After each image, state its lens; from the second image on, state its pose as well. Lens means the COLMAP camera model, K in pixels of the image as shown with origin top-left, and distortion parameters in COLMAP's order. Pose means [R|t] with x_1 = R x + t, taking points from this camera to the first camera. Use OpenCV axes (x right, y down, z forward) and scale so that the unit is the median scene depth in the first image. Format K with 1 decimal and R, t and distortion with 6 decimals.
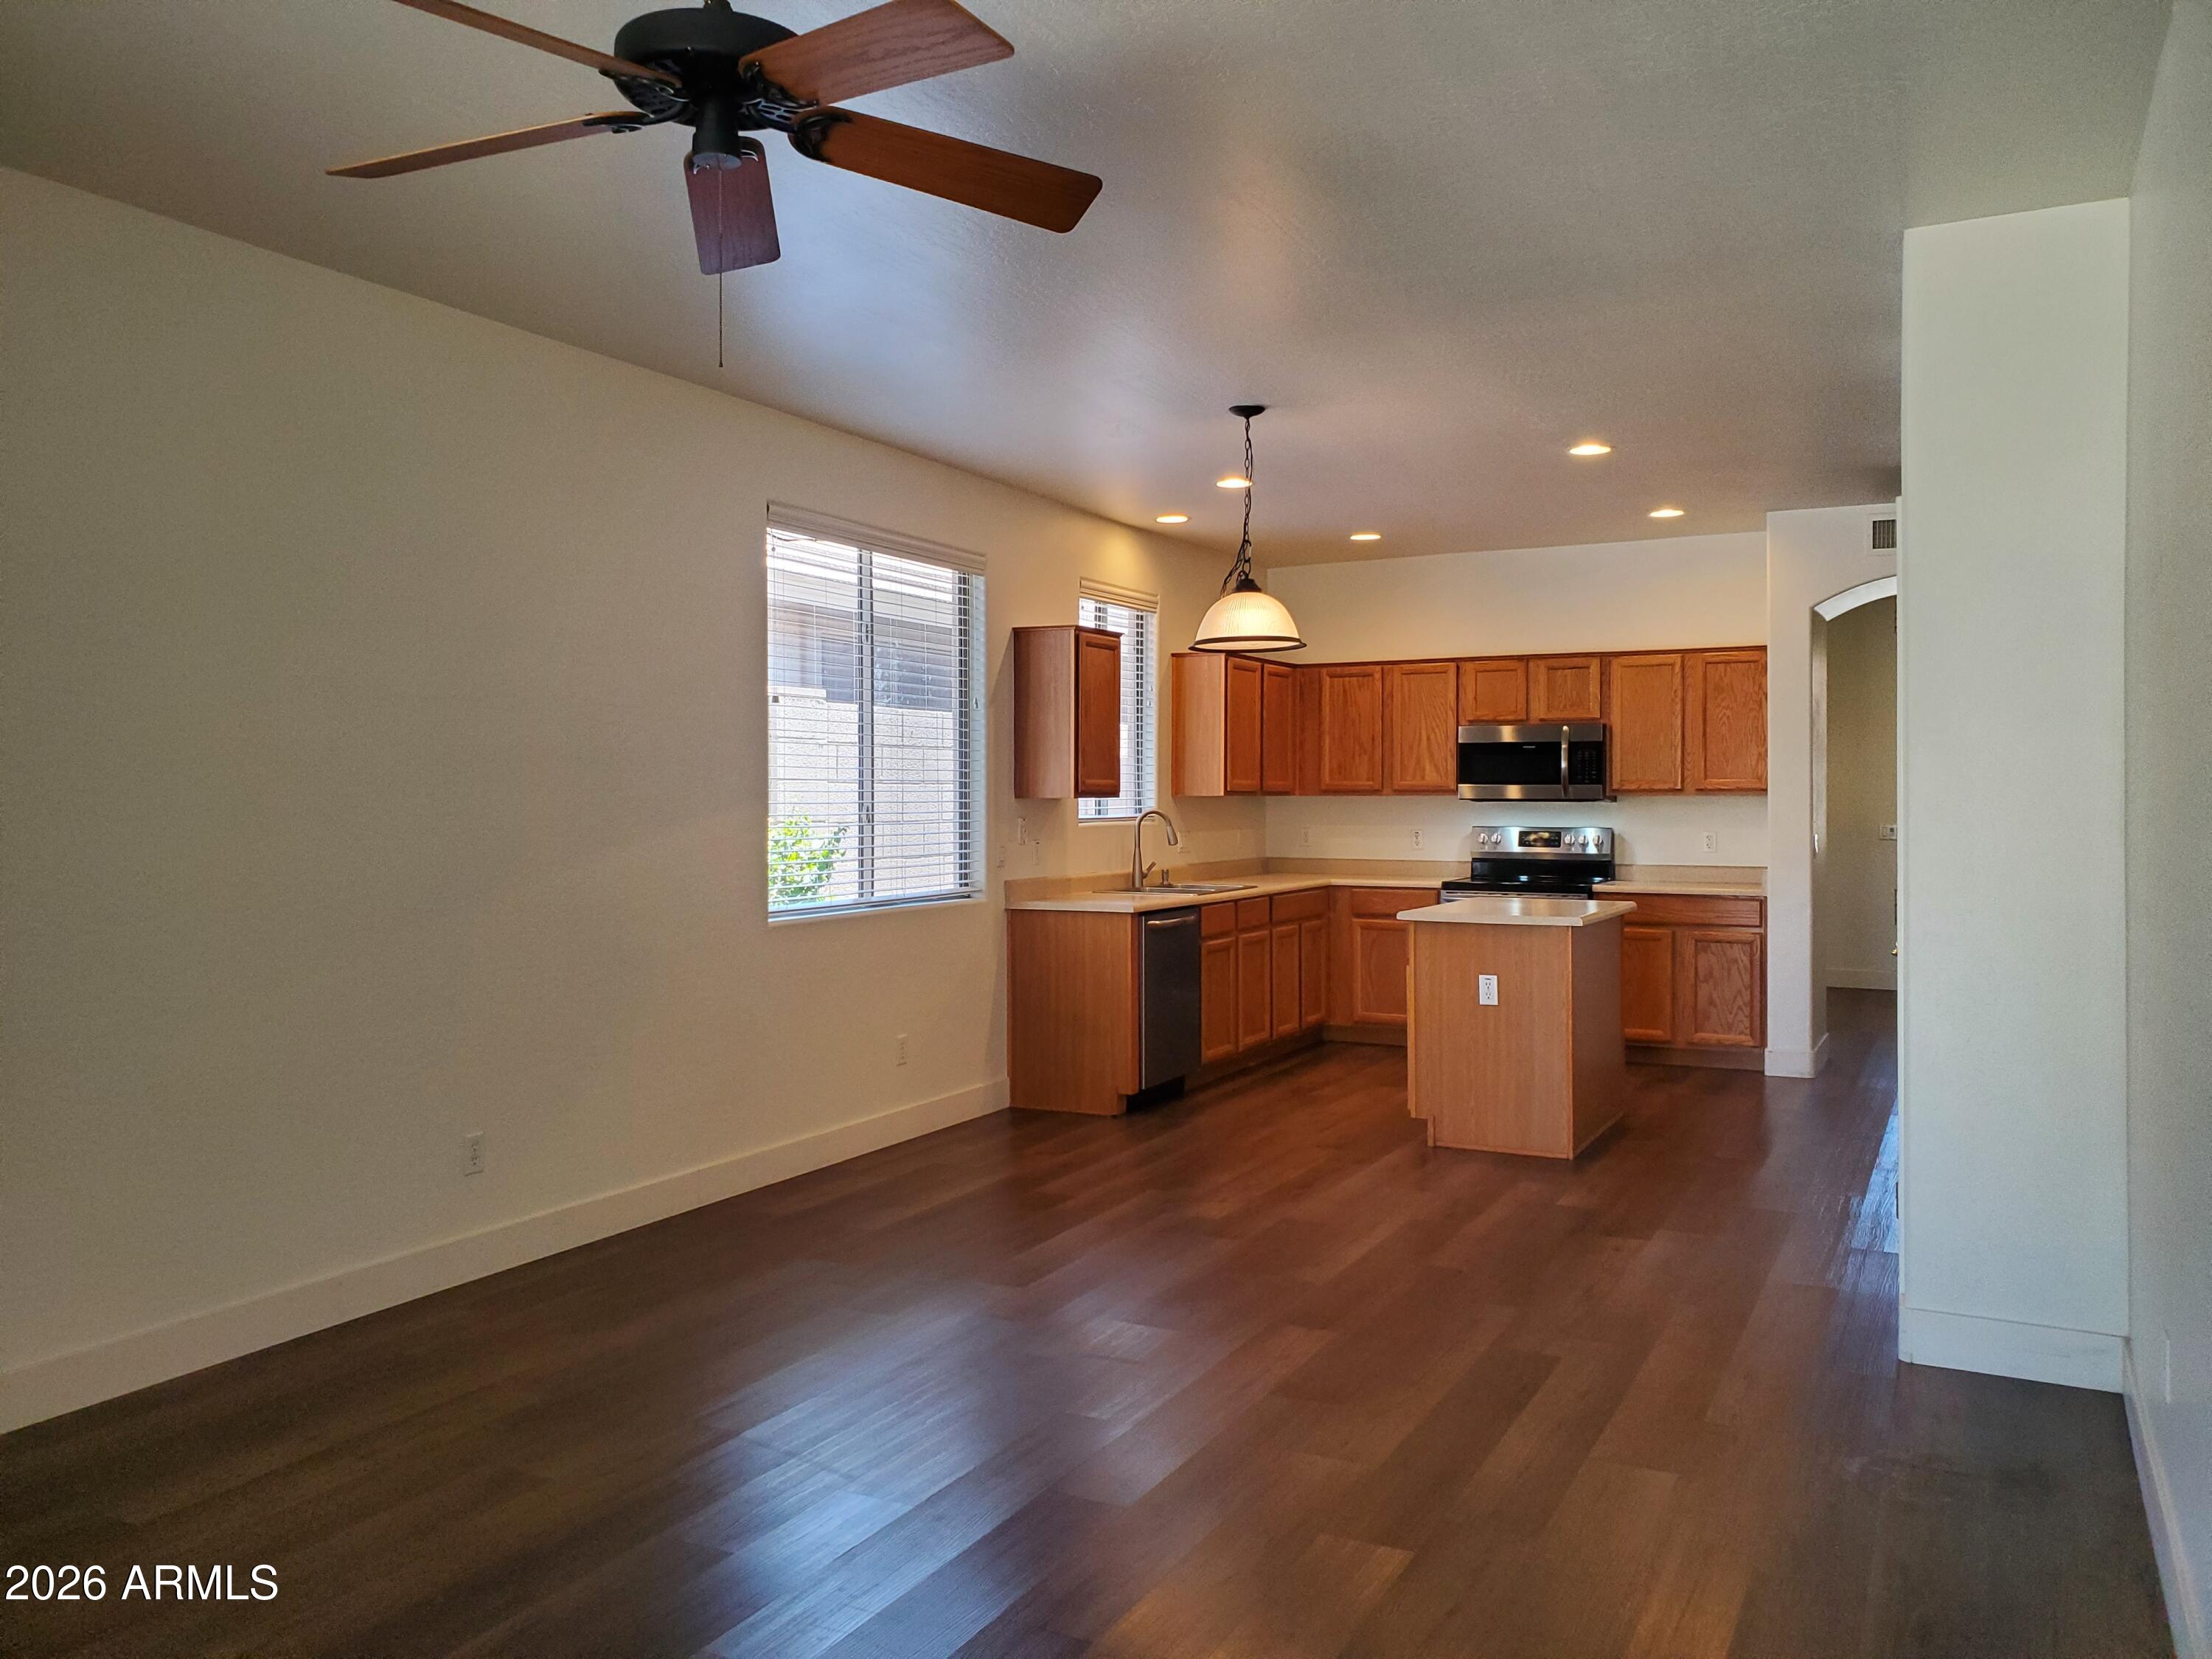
lens RADIAL K [[1737.4, 0, 1099.7], [0, 1737.4, 789.7], [0, 0, 1]] dist [0.062612, -0.093871]
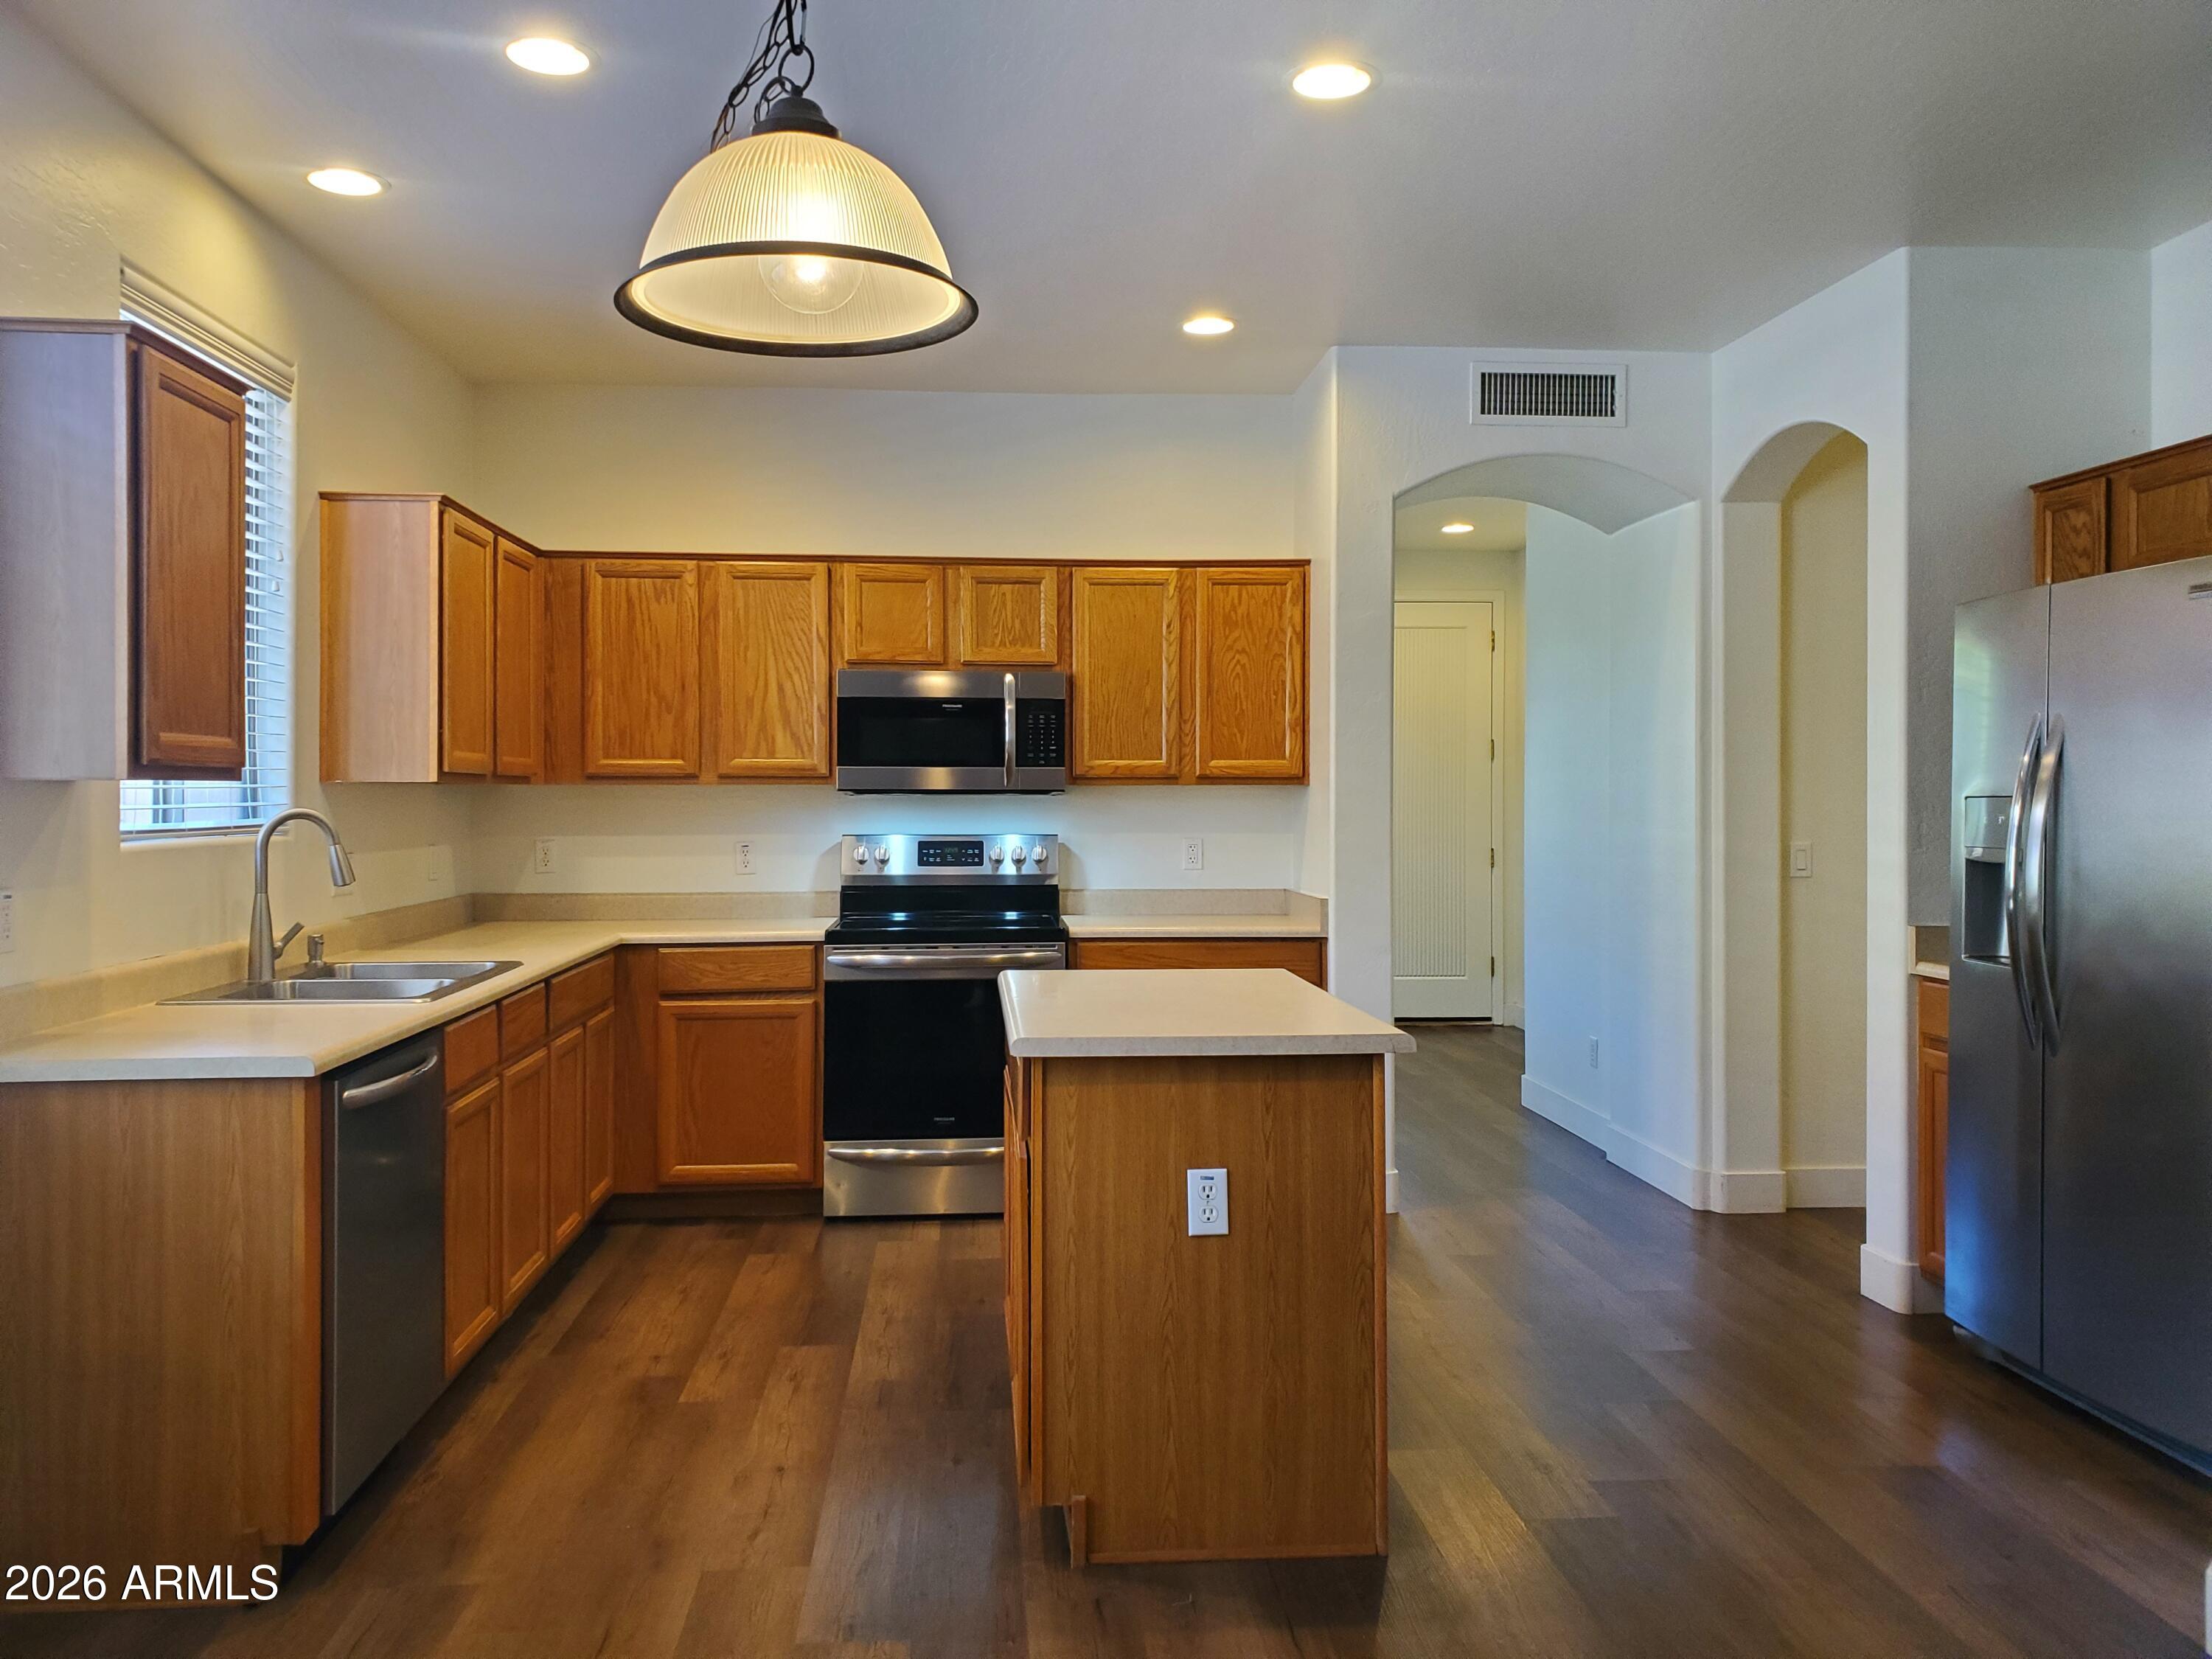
lens RADIAL K [[1699.1, 0, 1091.6], [0, 1699.1, 811.5], [0, 0, 1]] dist [0.086639, -0.123836]
pose [[0.853231, -0.005236, 0.521507, -0.025512], [-0.001374, 0.999924, 0.012288, 0.005480], [-0.521532, -0.011201, 0.853158, 0.465916]]
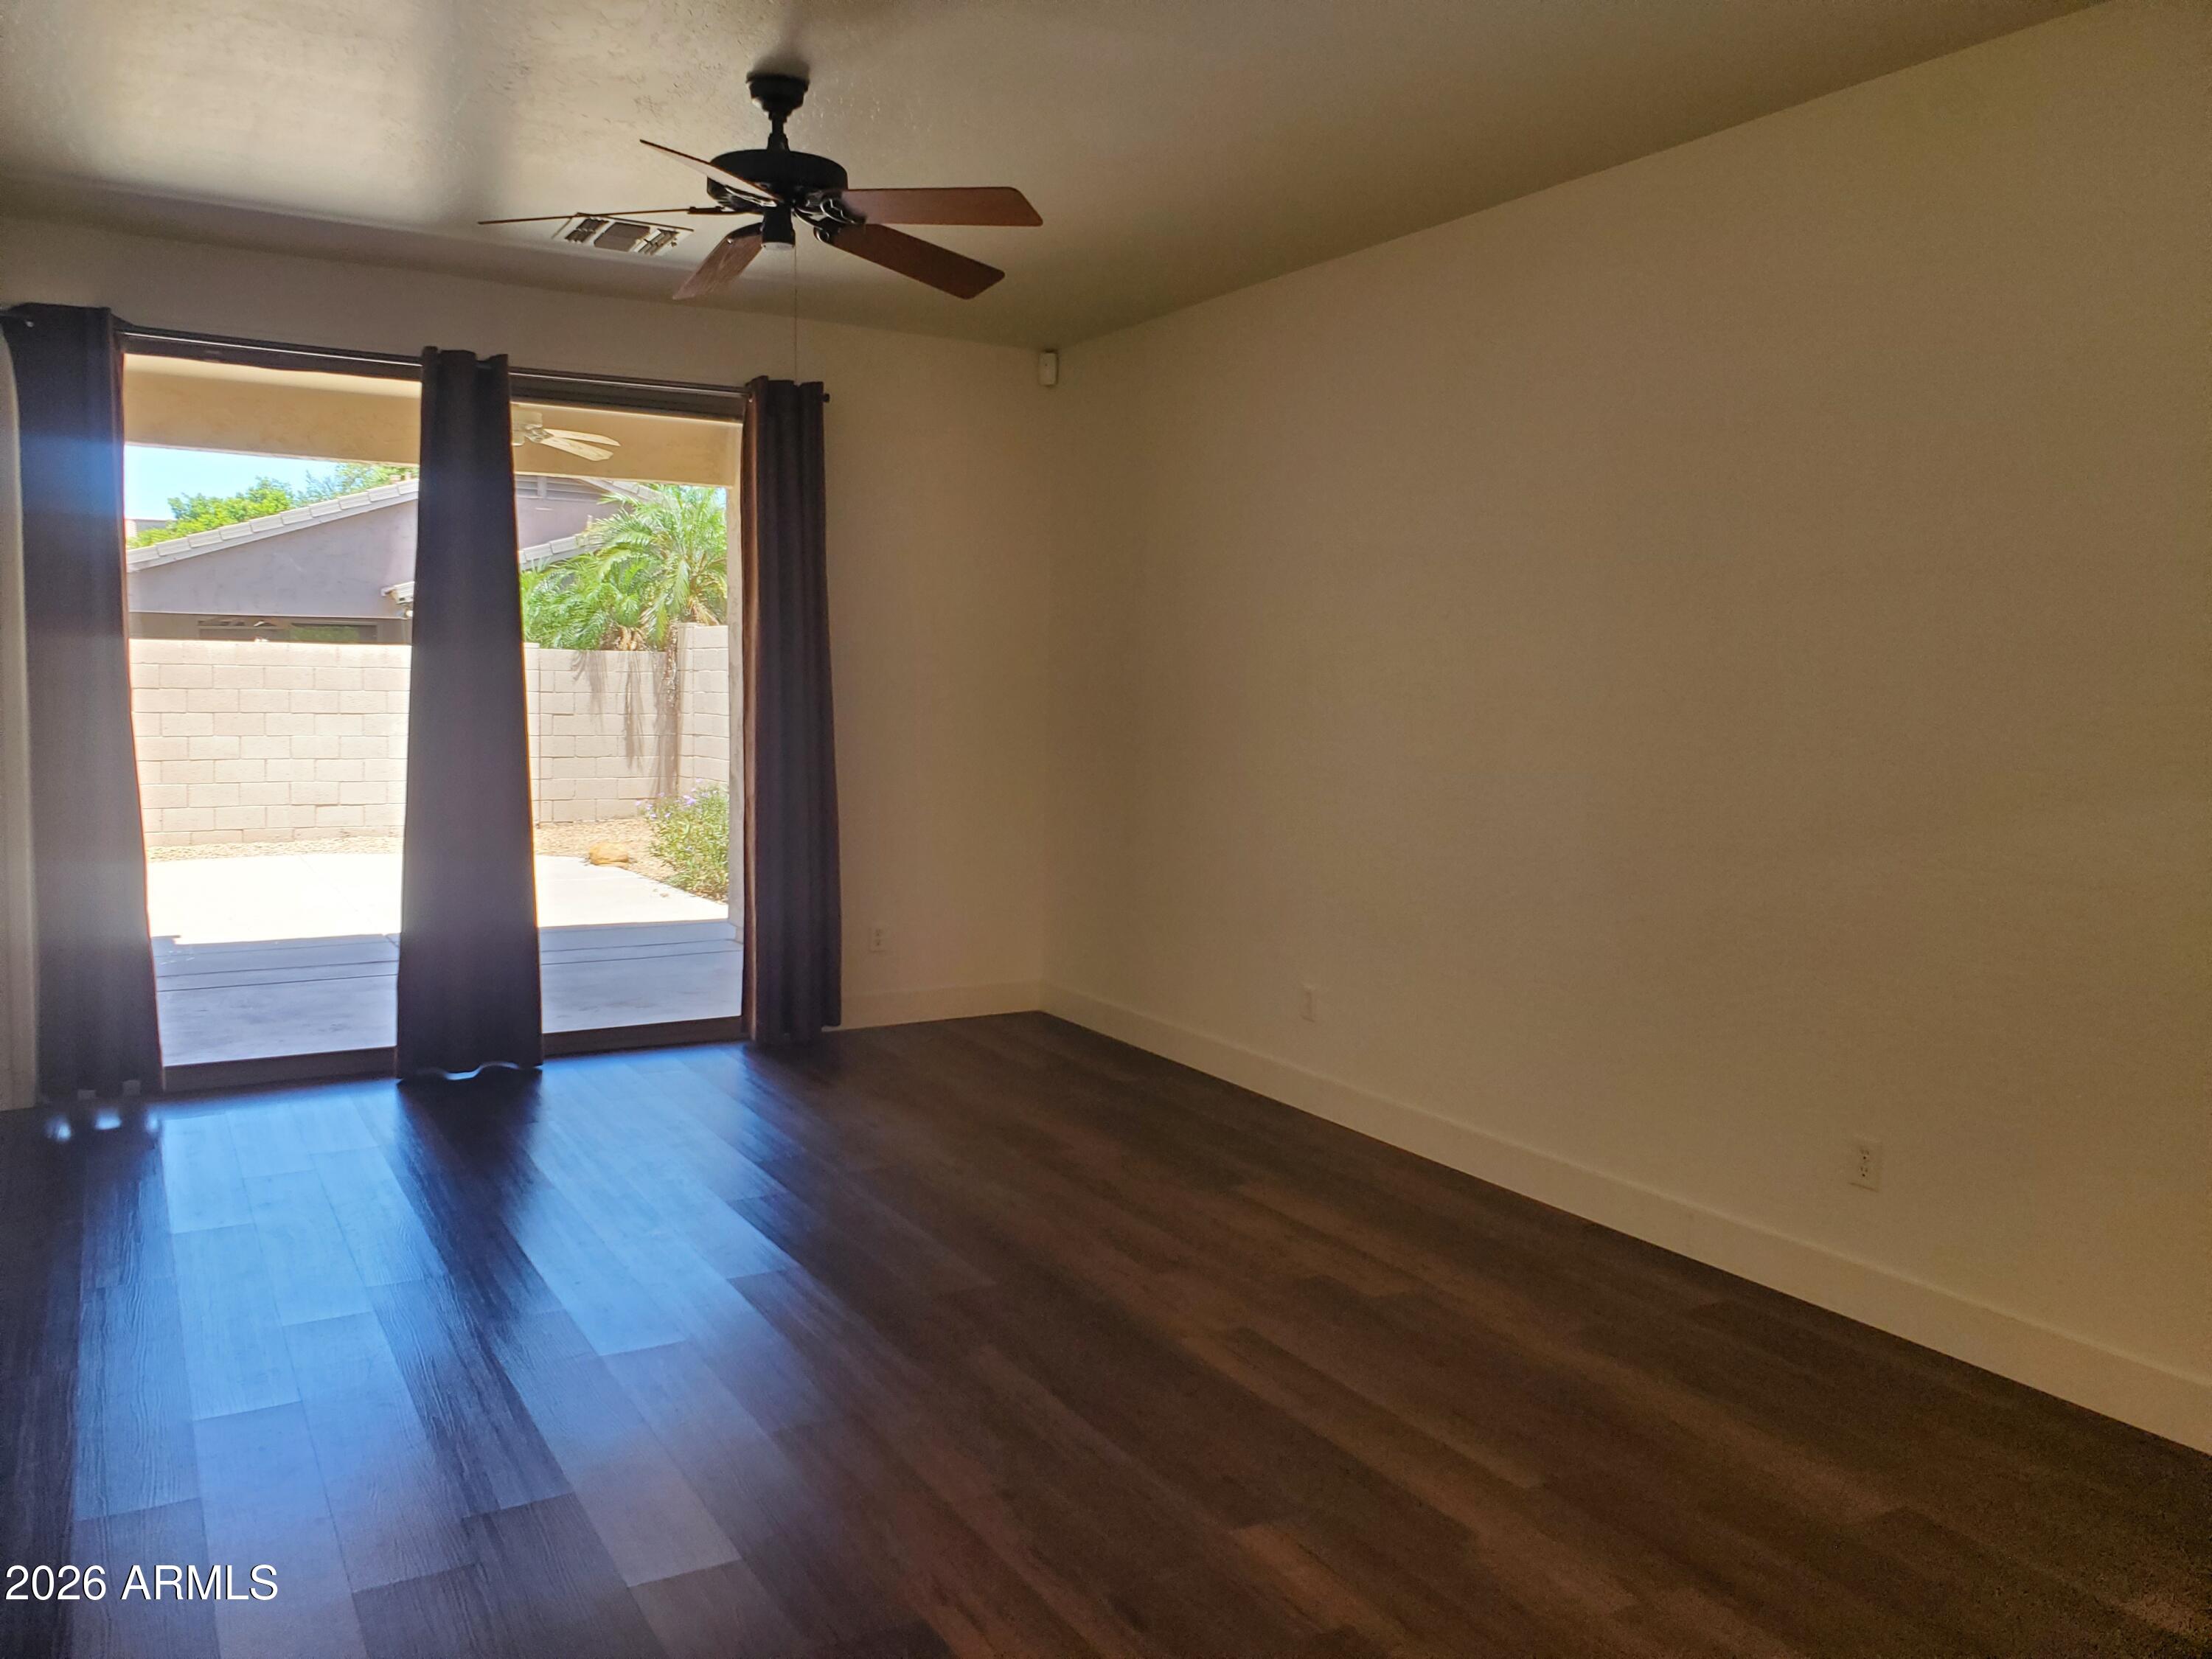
lens RADIAL K [[1726.7, 0, 1115.8], [0, 1726.7, 797.1], [0, 0, 1]] dist [-0.024652, 0.086518]
pose [[-0.528644, 0.047754, -0.847499, 0.259445], [-0.016440, 0.997653, 0.066469, -0.000522], [0.848684, 0.049071, -0.526618, 0.613416]]
